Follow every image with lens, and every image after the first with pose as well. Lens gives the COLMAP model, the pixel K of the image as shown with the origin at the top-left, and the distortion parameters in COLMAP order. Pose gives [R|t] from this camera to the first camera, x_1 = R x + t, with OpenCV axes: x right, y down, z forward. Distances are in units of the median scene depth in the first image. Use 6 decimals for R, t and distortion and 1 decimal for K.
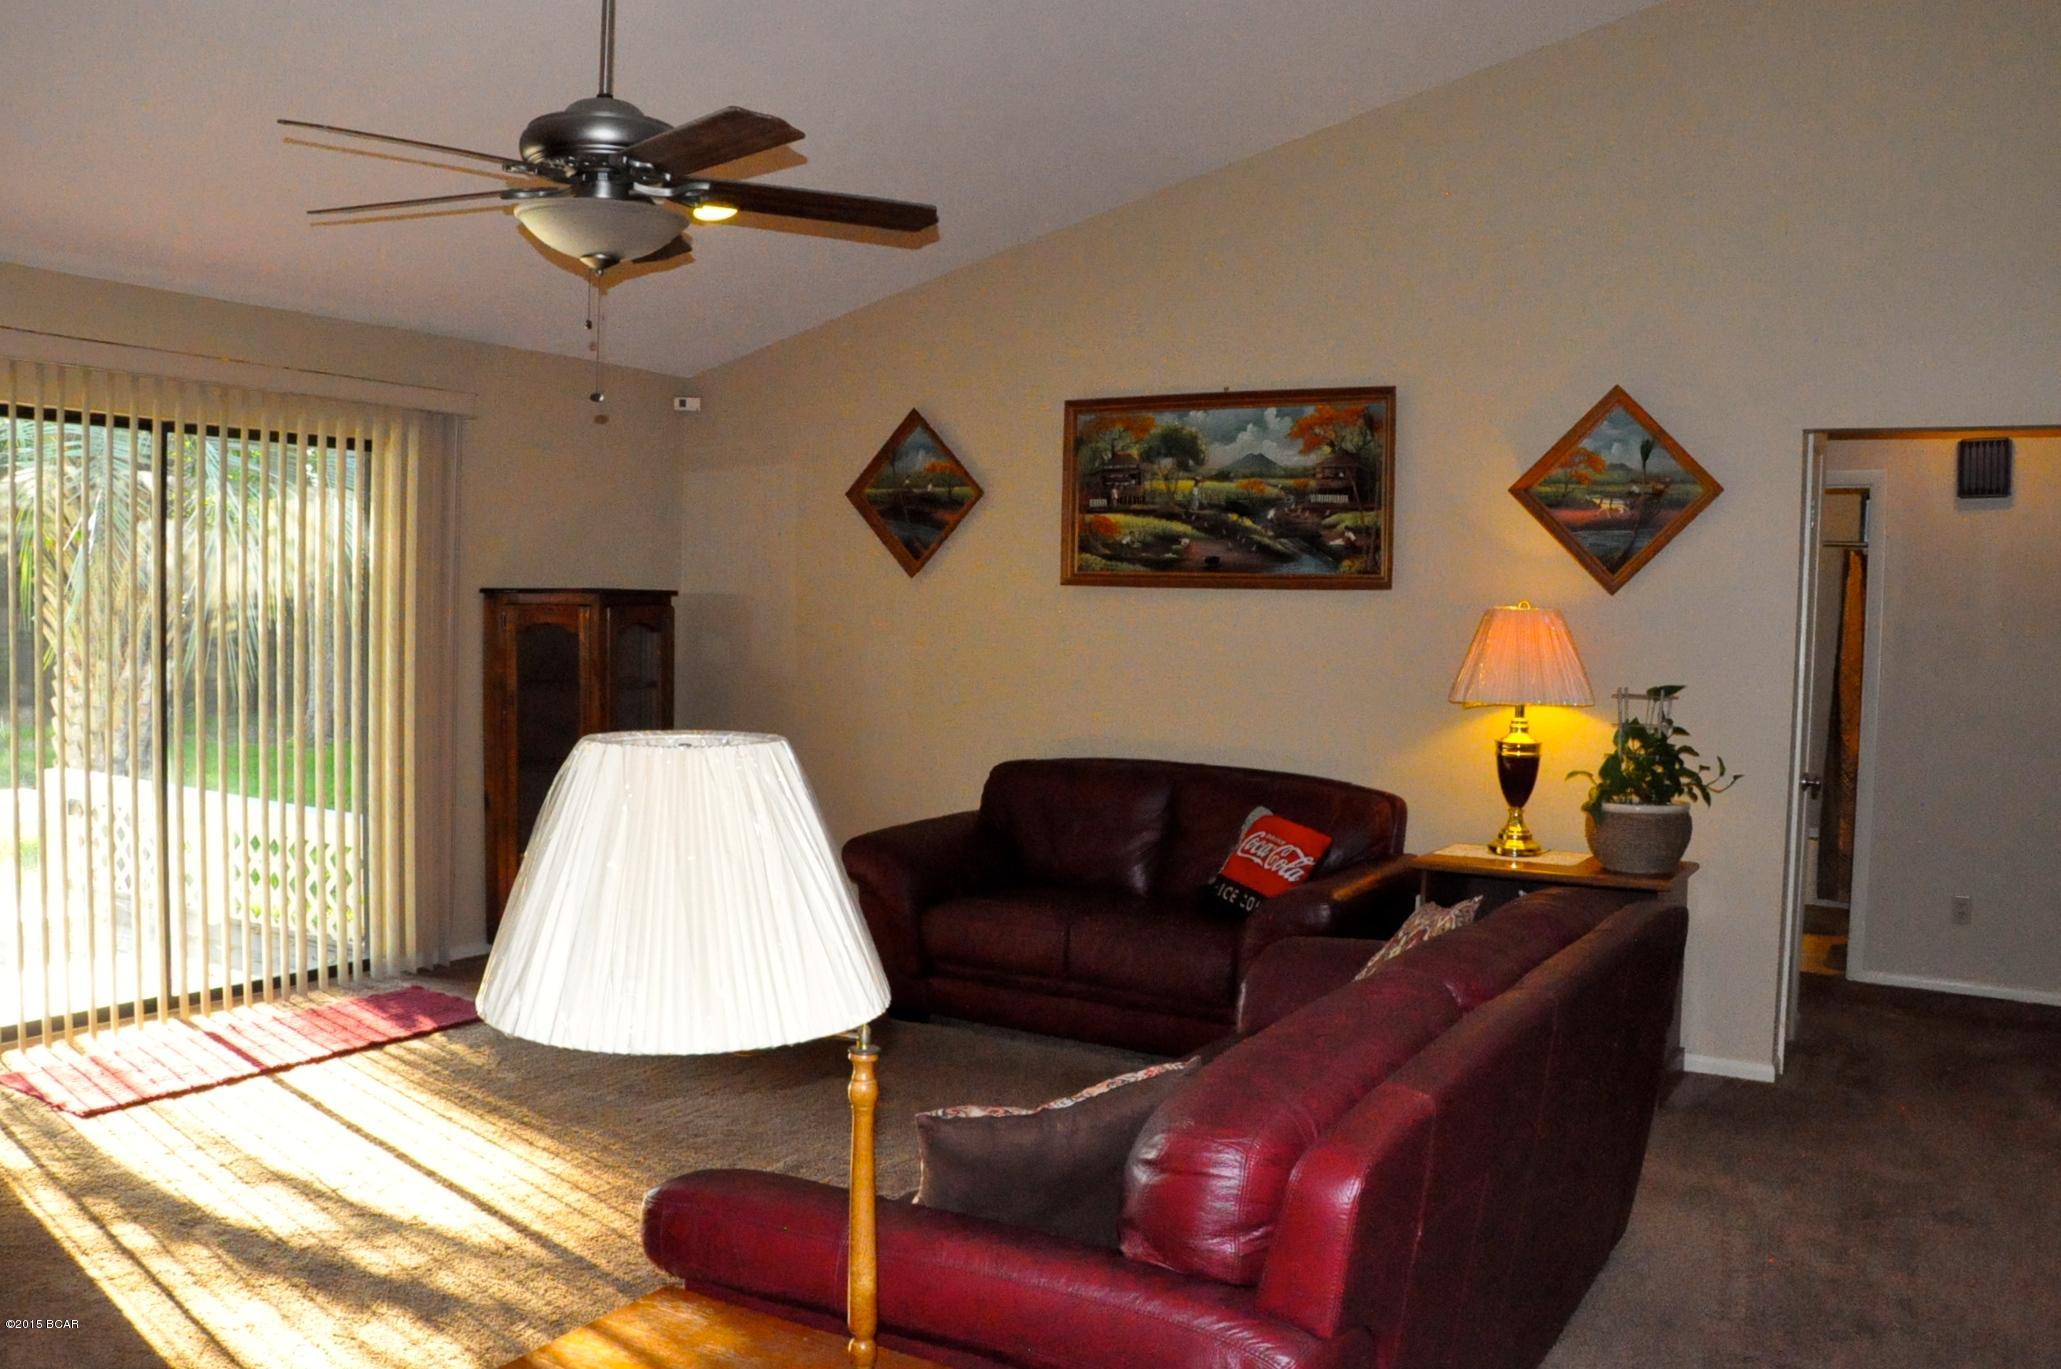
lens RADIAL K [[1660.0, 0, 1017.1], [0, 1660.0, 690.5], [0, 0, 1]] dist [-0.109149, 0.018872]
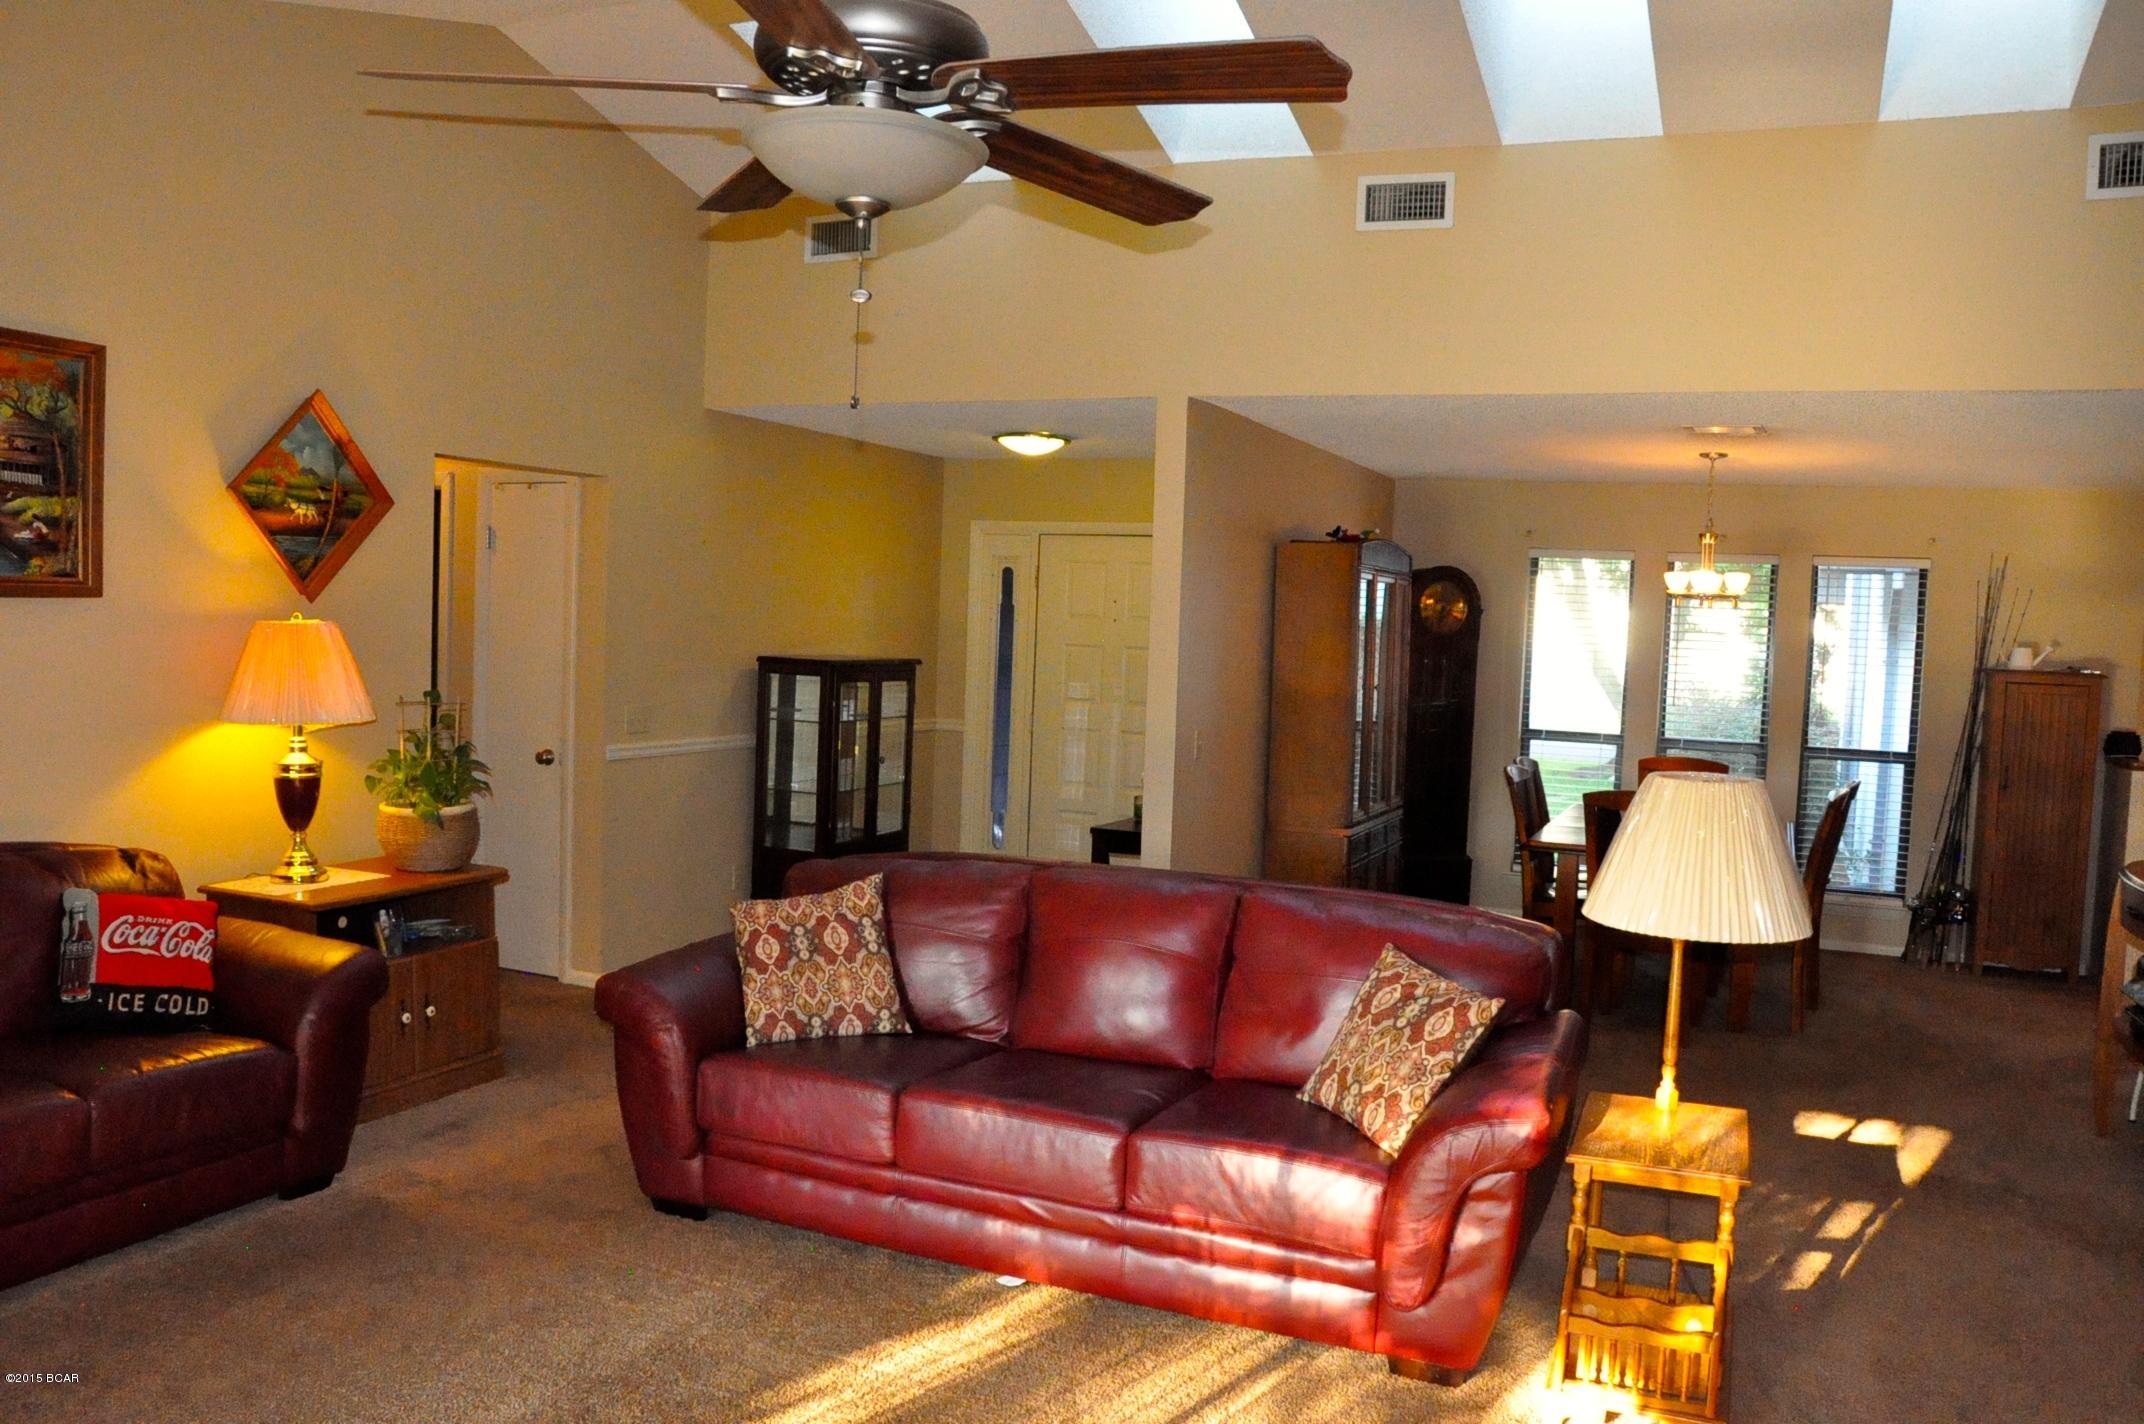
lens RADIAL K [[1678.3, 0, 1033.7], [0, 1678.3, 714.6], [0, 0, 1]] dist [-0.160619, 0.124413]
pose [[-0.075905, -0.084591, 0.993520, -0.608632], [0.013718, 0.996212, 0.085868, -0.065894], [-0.997021, 0.020147, -0.074457, 0.605234]]
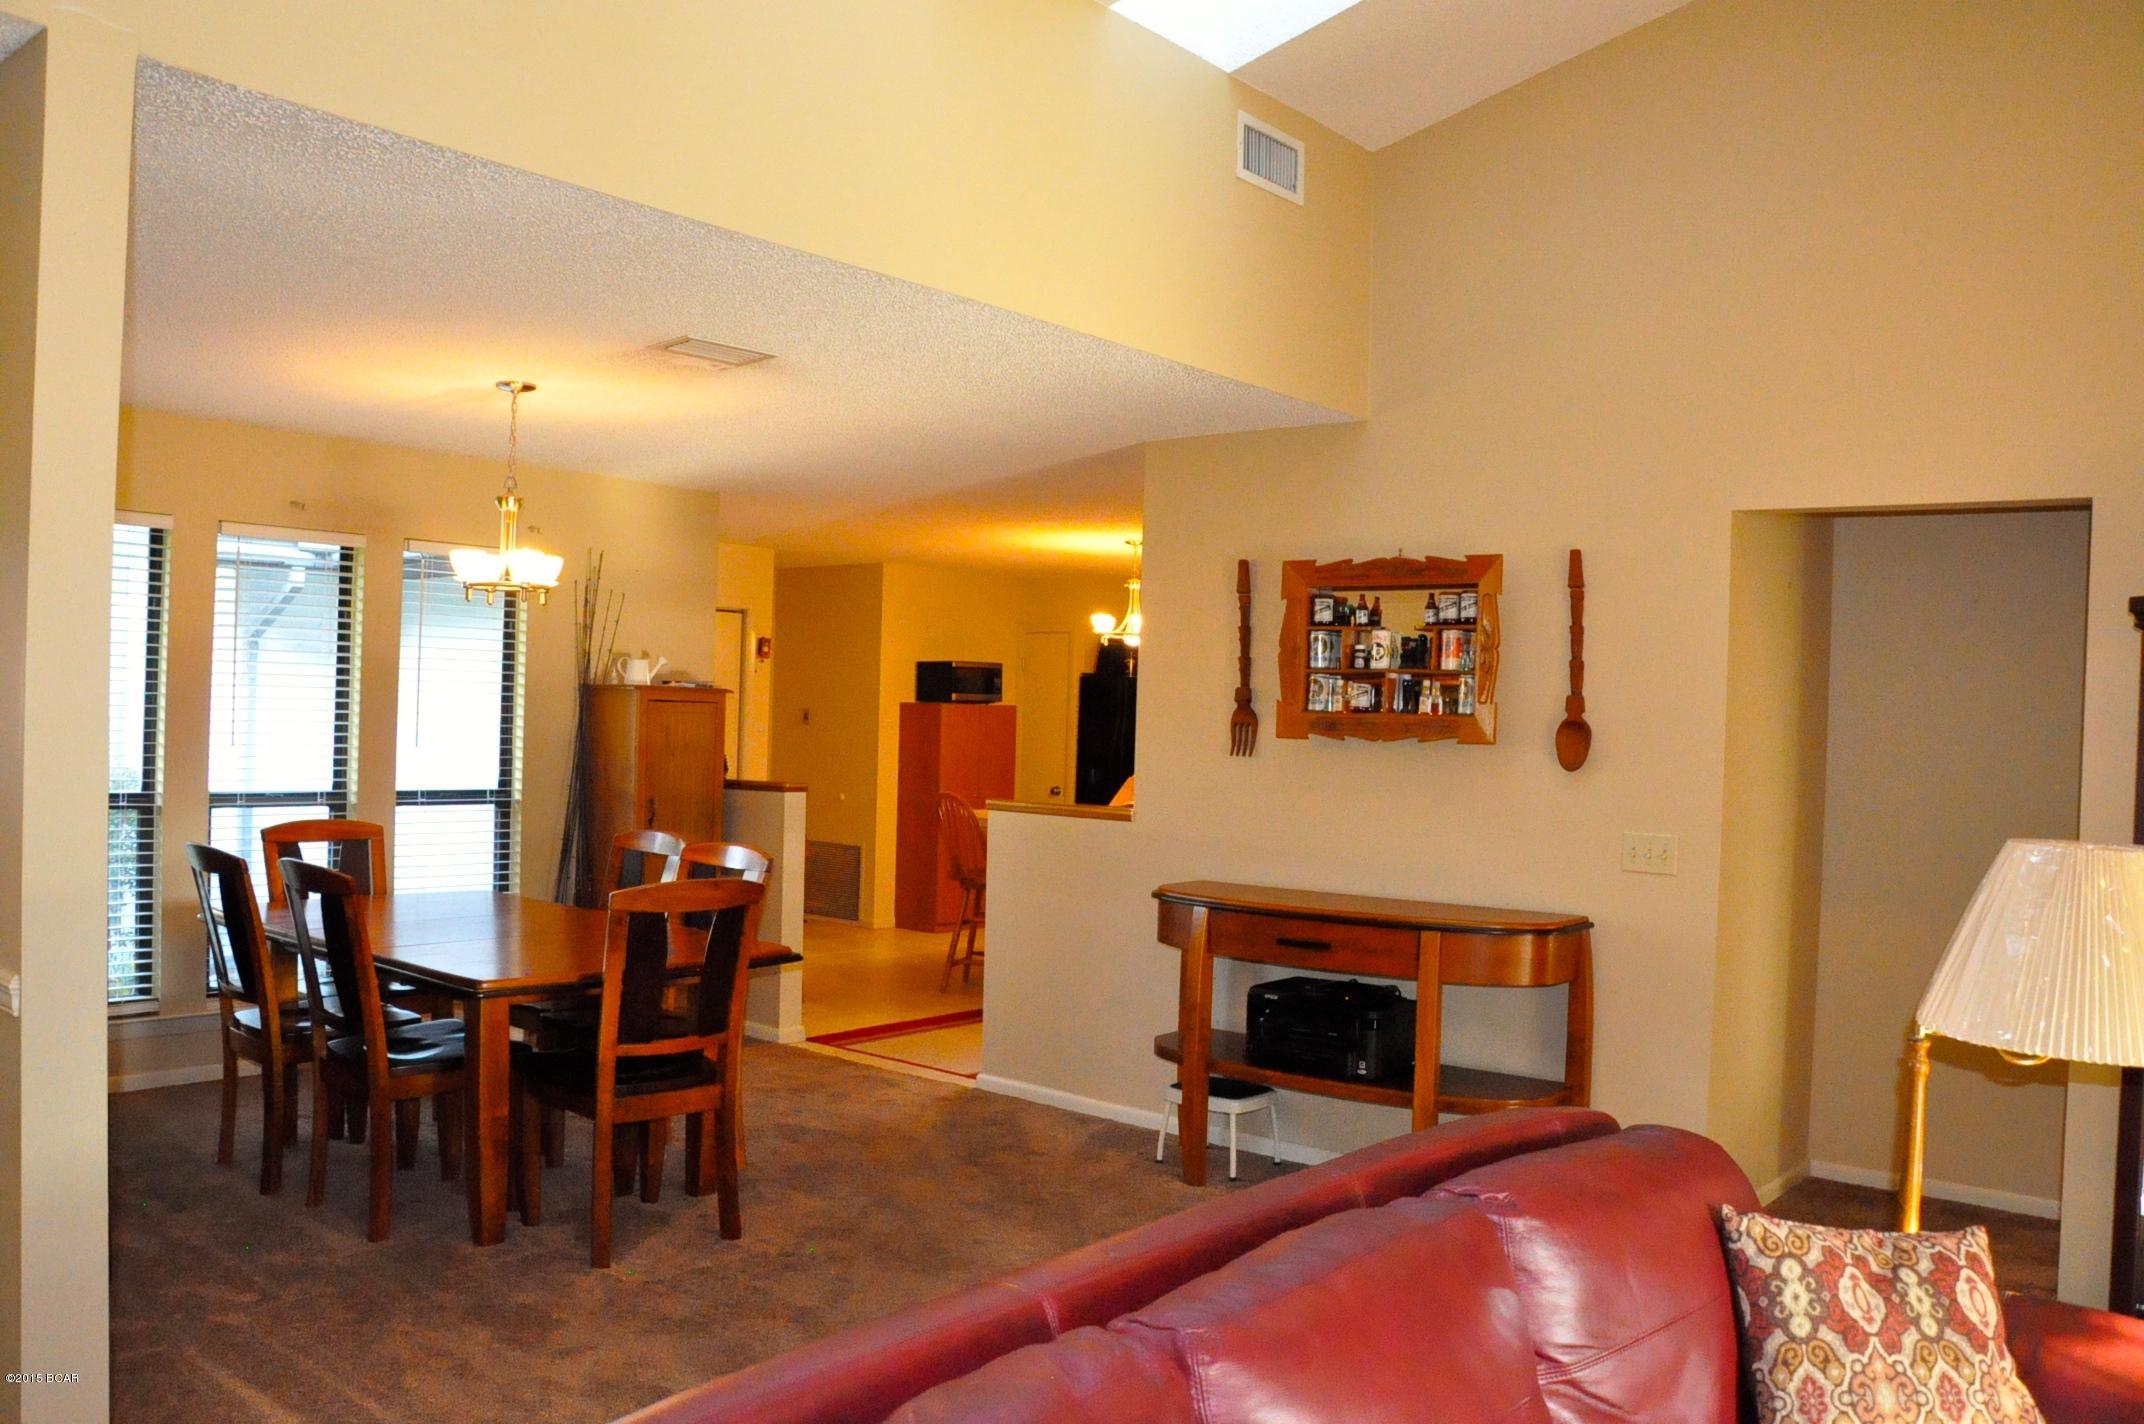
lens RADIAL K [[1678.3, 0, 1044.0], [0, 1678.3, 739.5], [0, 0, 1]] dist [-0.160619, 0.124413]
pose [[-0.977577, -0.059376, 0.202032, 0.146762], [-0.045796, 0.996407, 0.071243, -0.036173], [-0.205536, 0.060393, -0.976784, 0.804576]]
